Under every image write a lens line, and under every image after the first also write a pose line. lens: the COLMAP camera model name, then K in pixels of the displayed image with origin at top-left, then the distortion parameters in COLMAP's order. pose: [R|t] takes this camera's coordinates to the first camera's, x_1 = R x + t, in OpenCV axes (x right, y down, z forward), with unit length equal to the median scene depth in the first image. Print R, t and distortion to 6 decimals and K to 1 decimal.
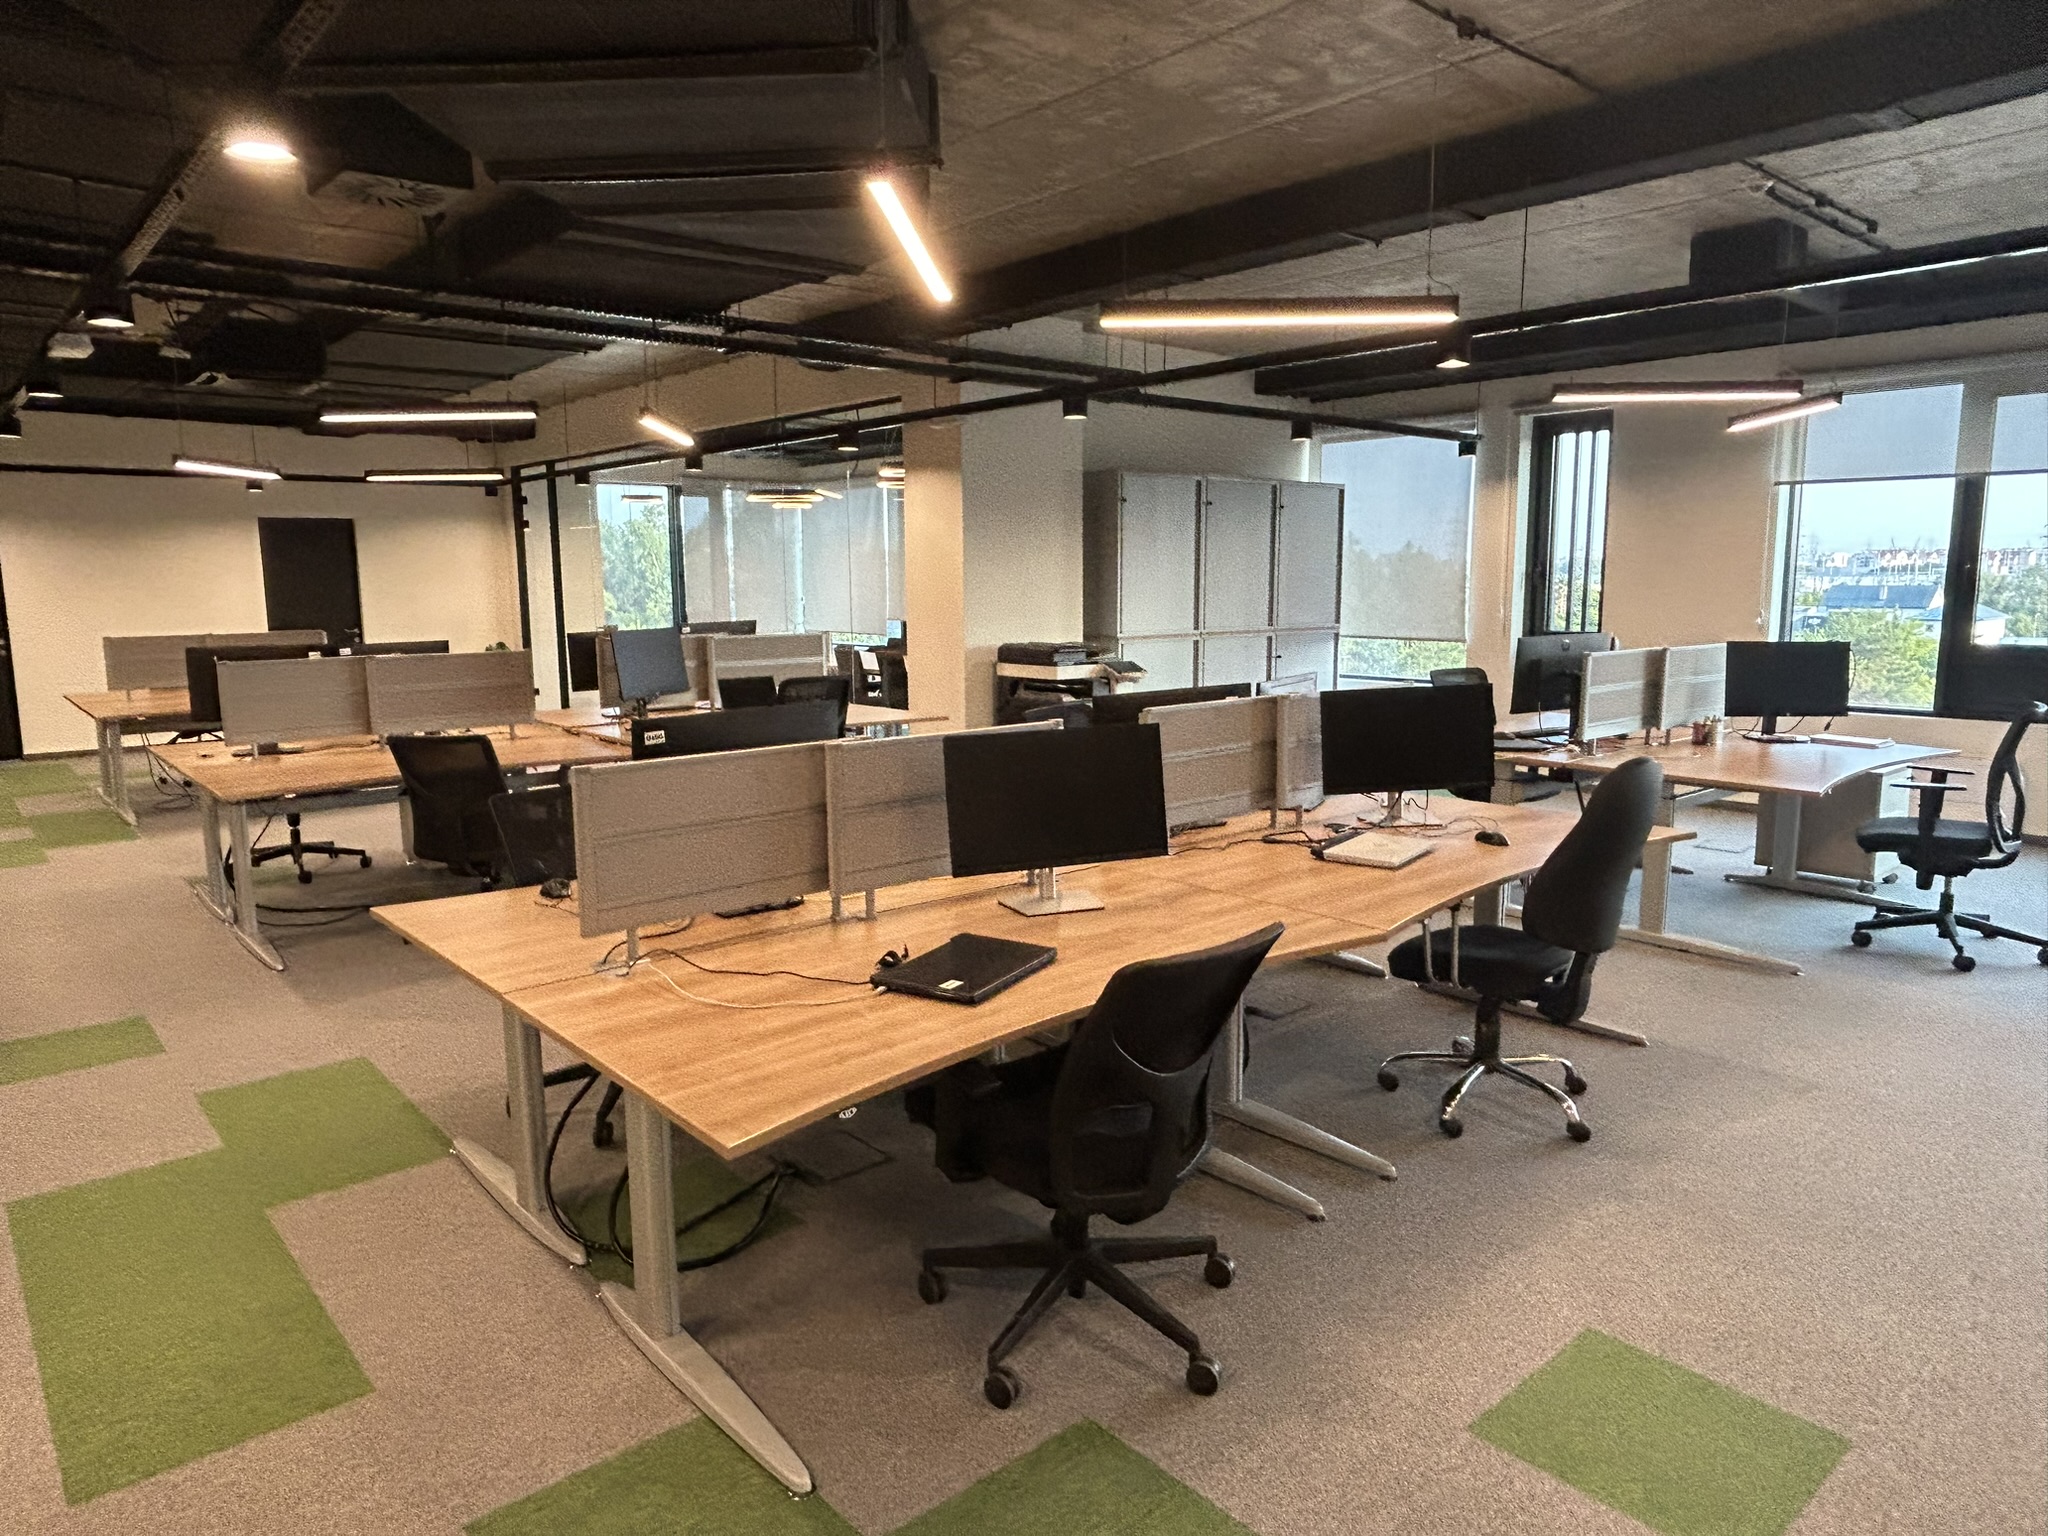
lens RADIAL K [[1295.8, 0, 1004.9], [0, 1295.8, 767.6], [0, 0, 1]] dist [0.000500, -0.004987]
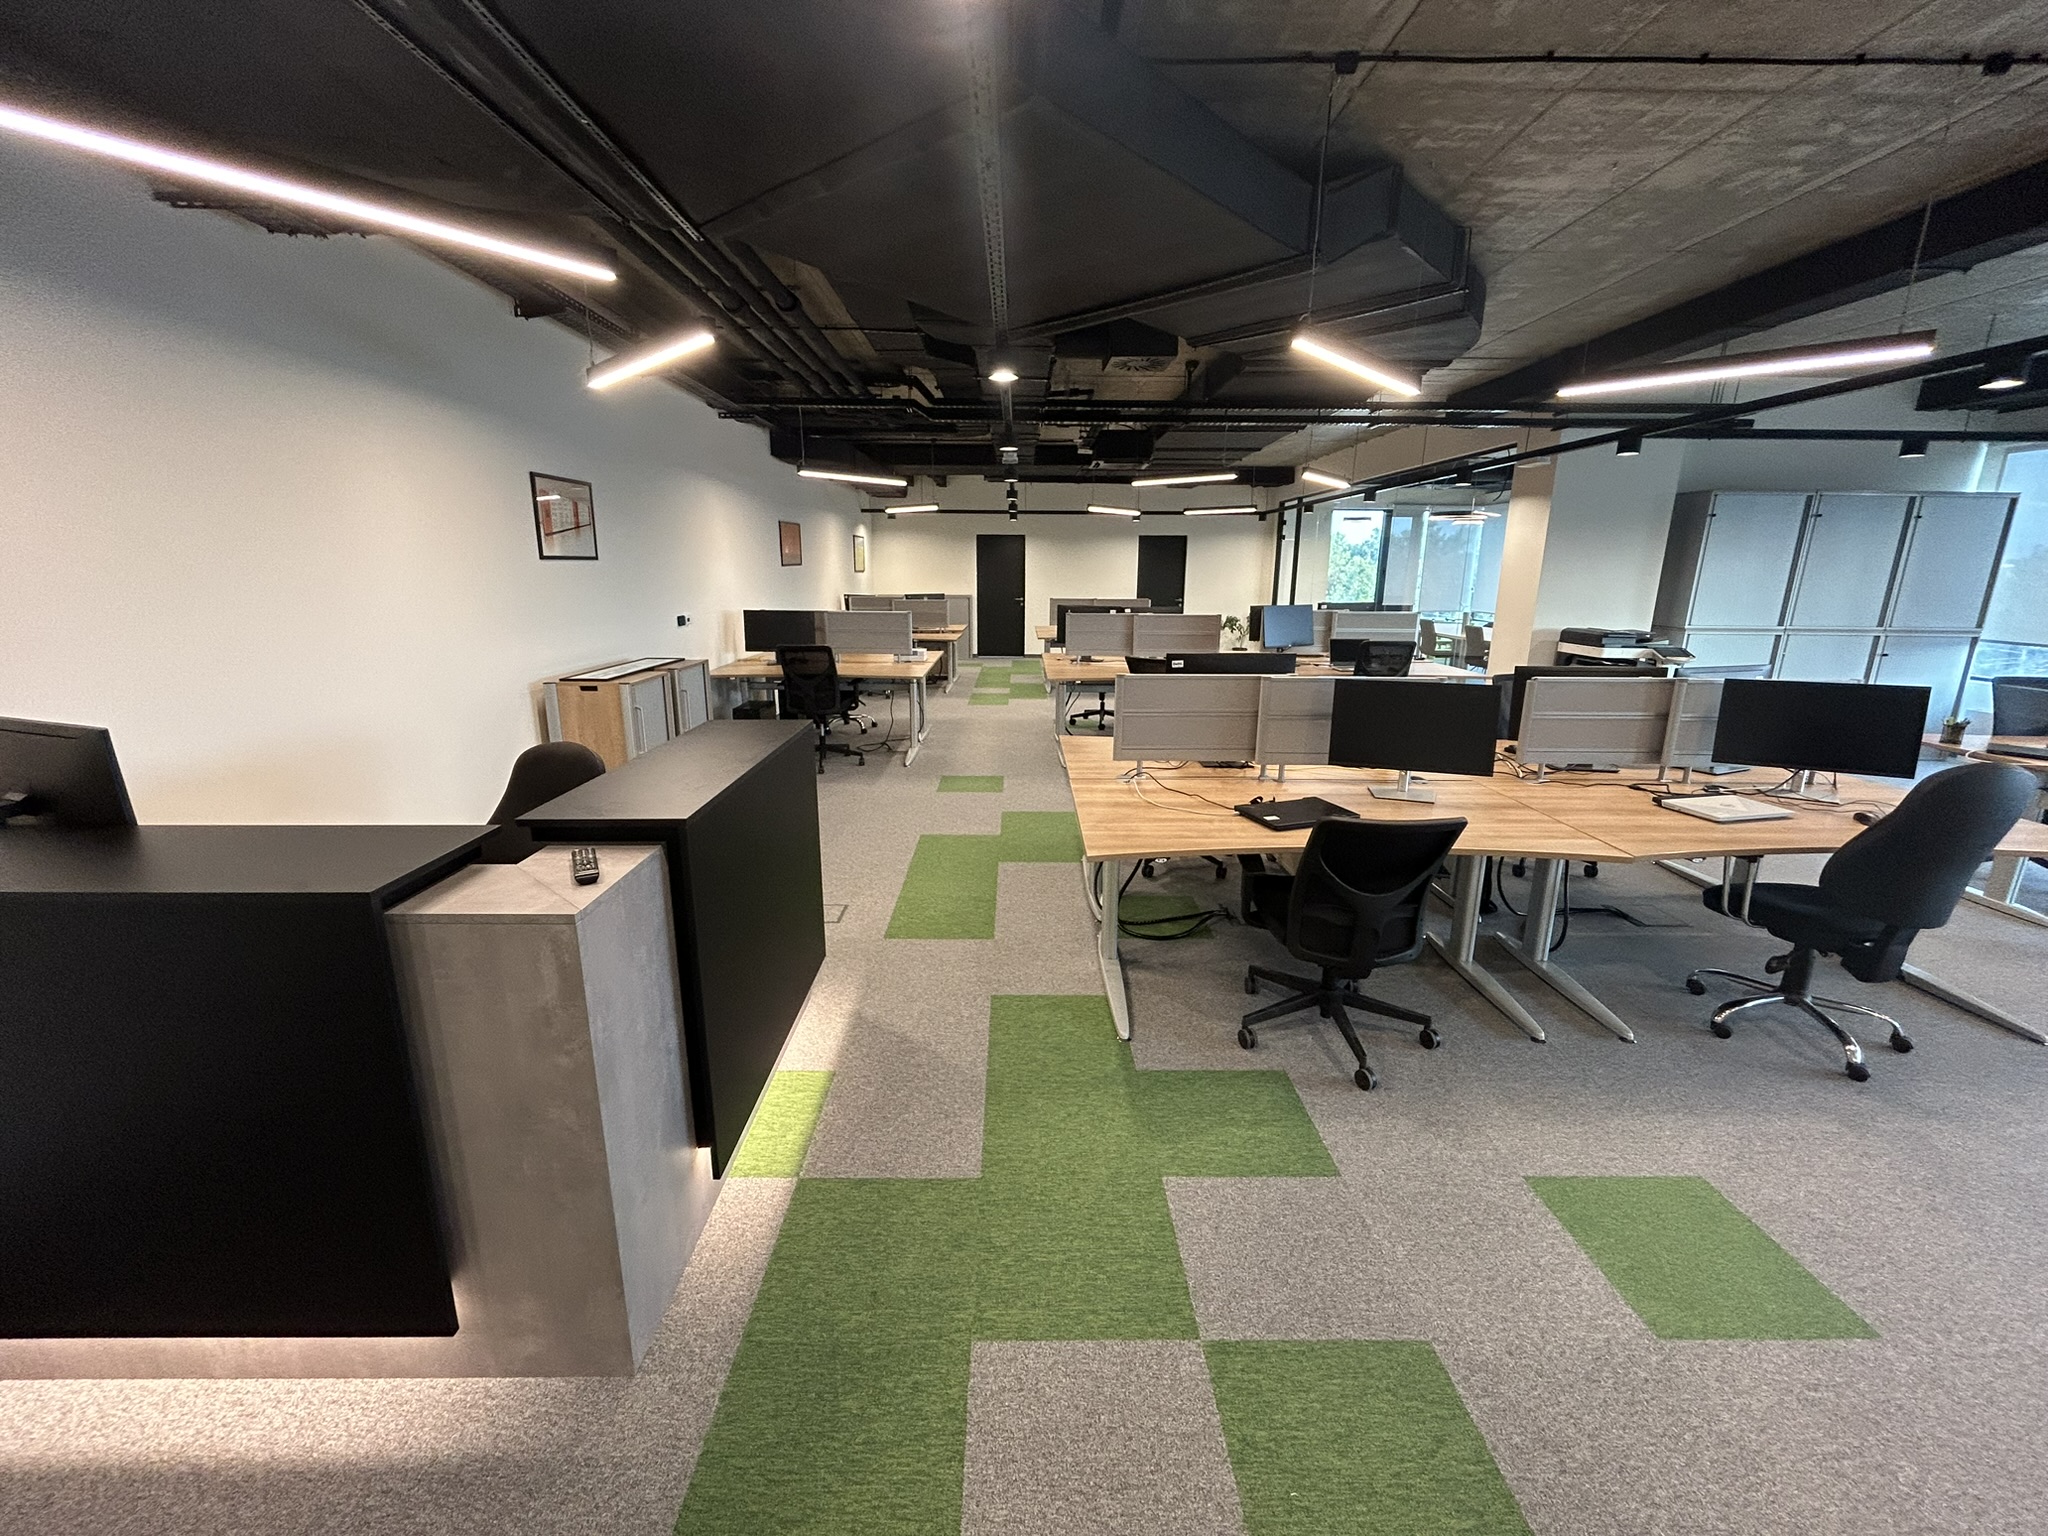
lens RADIAL K [[821.3, 0, 1024.0], [0, 821.3, 768.0], [0, 0, 1]] dist [-0.001970, 0.000238]
pose [[0.761180, 0.166867, -0.626706, 0.208912], [-0.108498, 0.985479, 0.130614, -0.003877], [0.639400, -0.031424, 0.768232, -0.032592]]
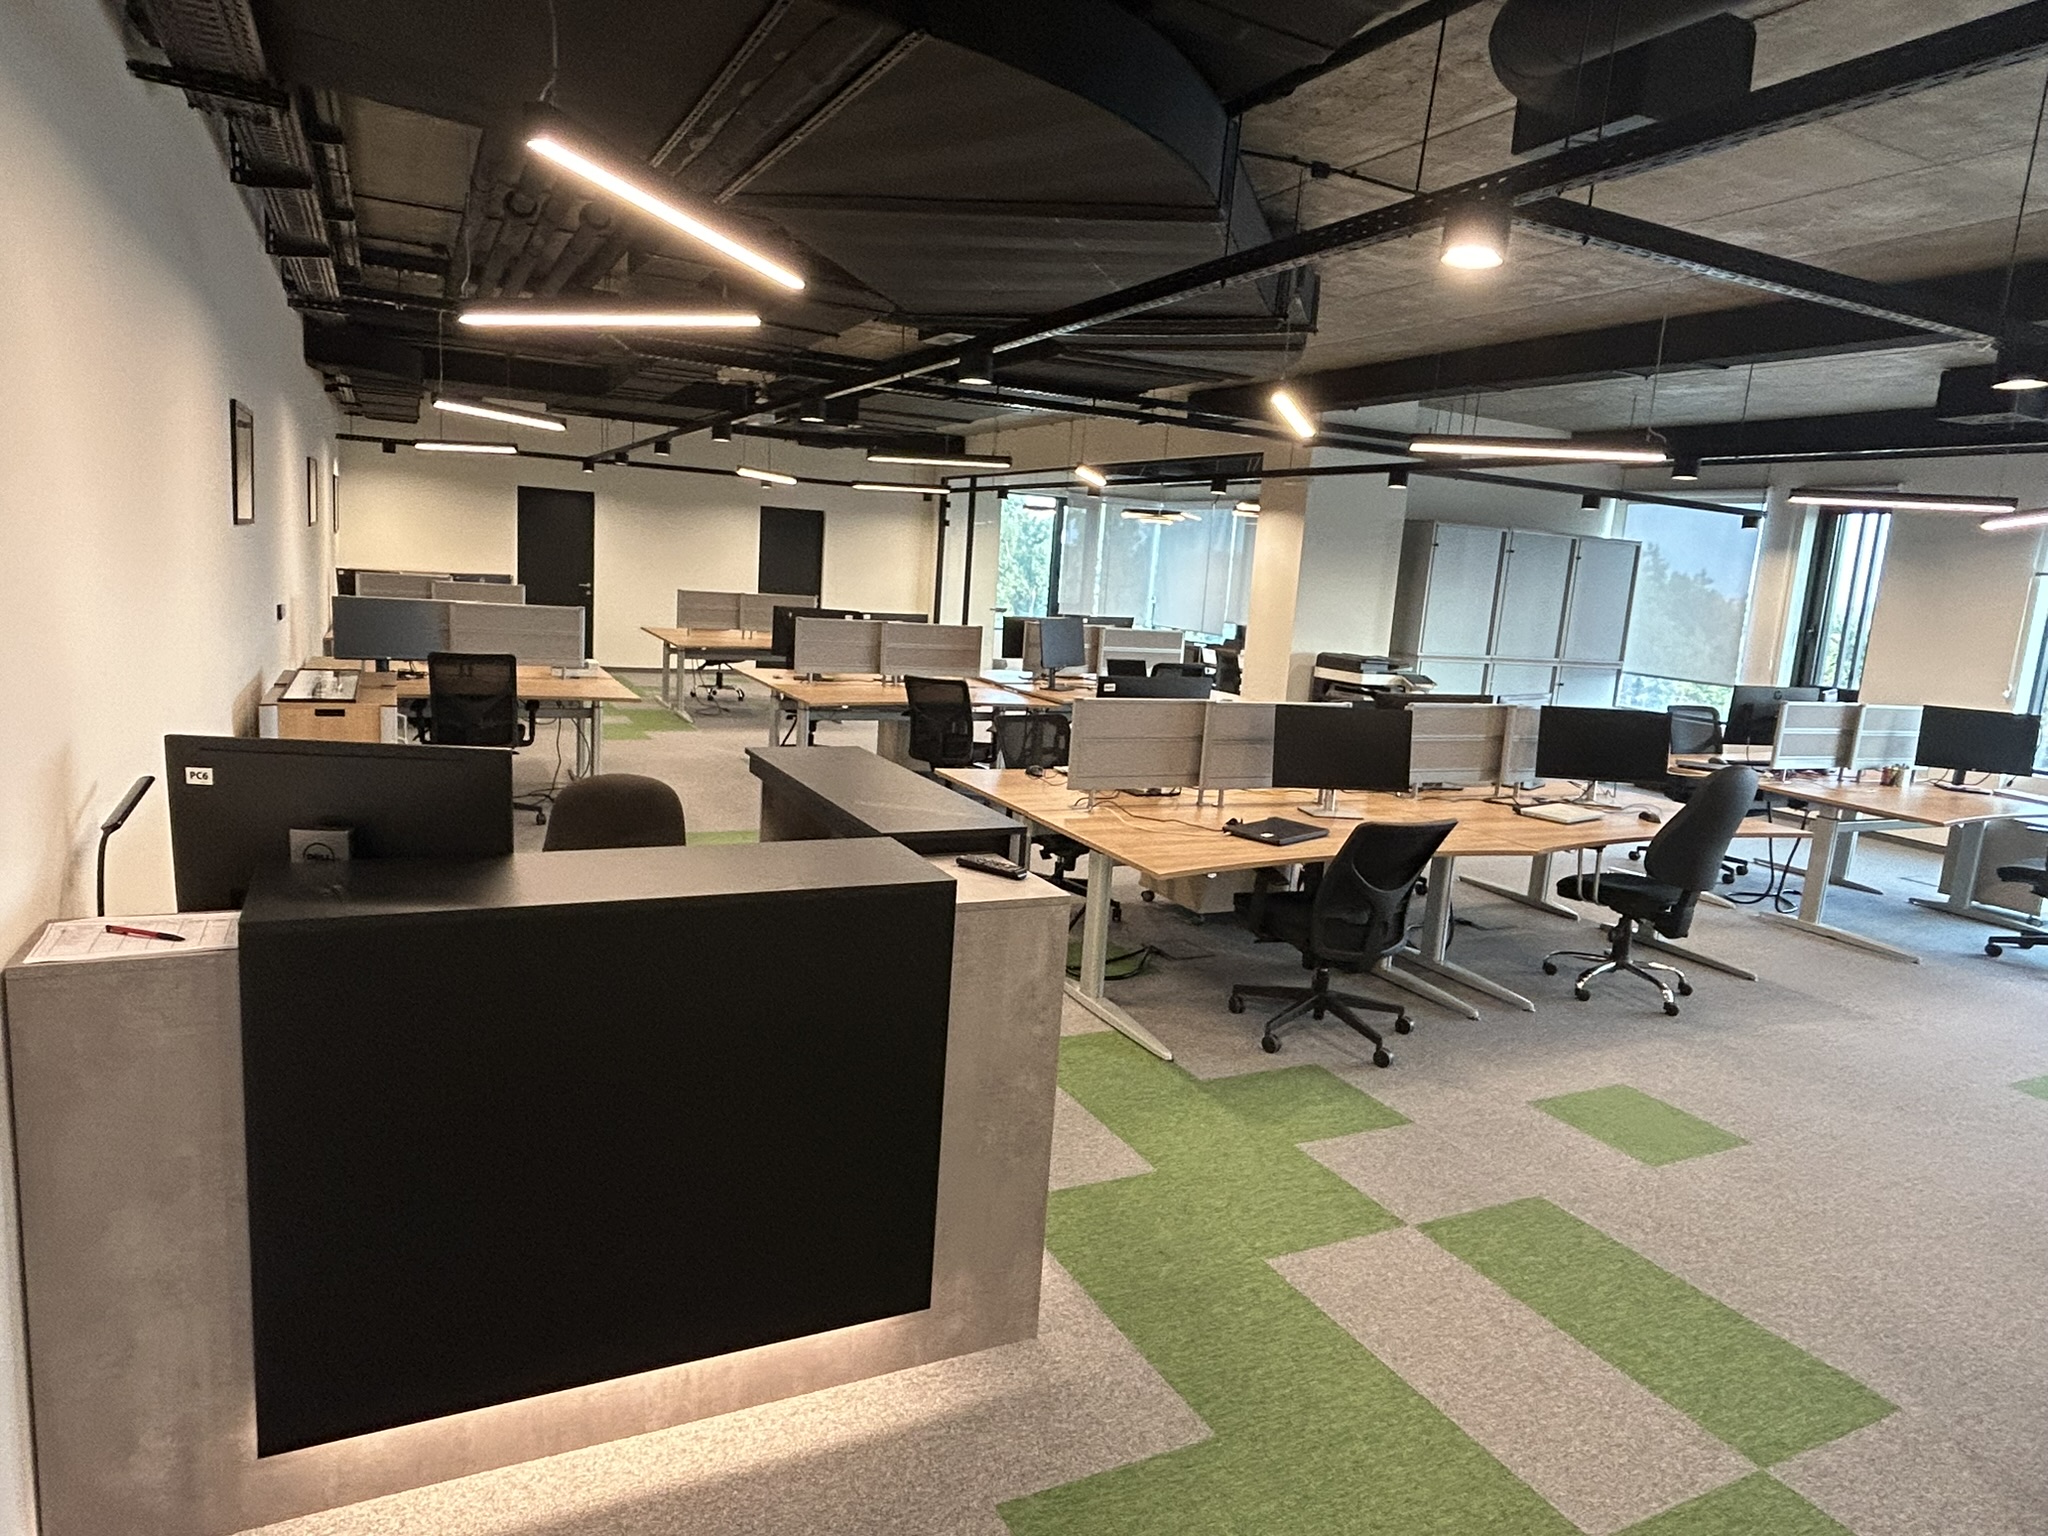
lens RADIAL K [[1241.1, 0, 1001.1], [0, 1241.1, 771.0], [0, 0, 1]] dist [0.004236, -0.015069]
pose [[0.963499, 0.115160, -0.241675, 0.005047], [-0.112254, 0.993344, 0.025808, 0.040275], [0.243039, 0.002263, 0.970014, -0.431587]]
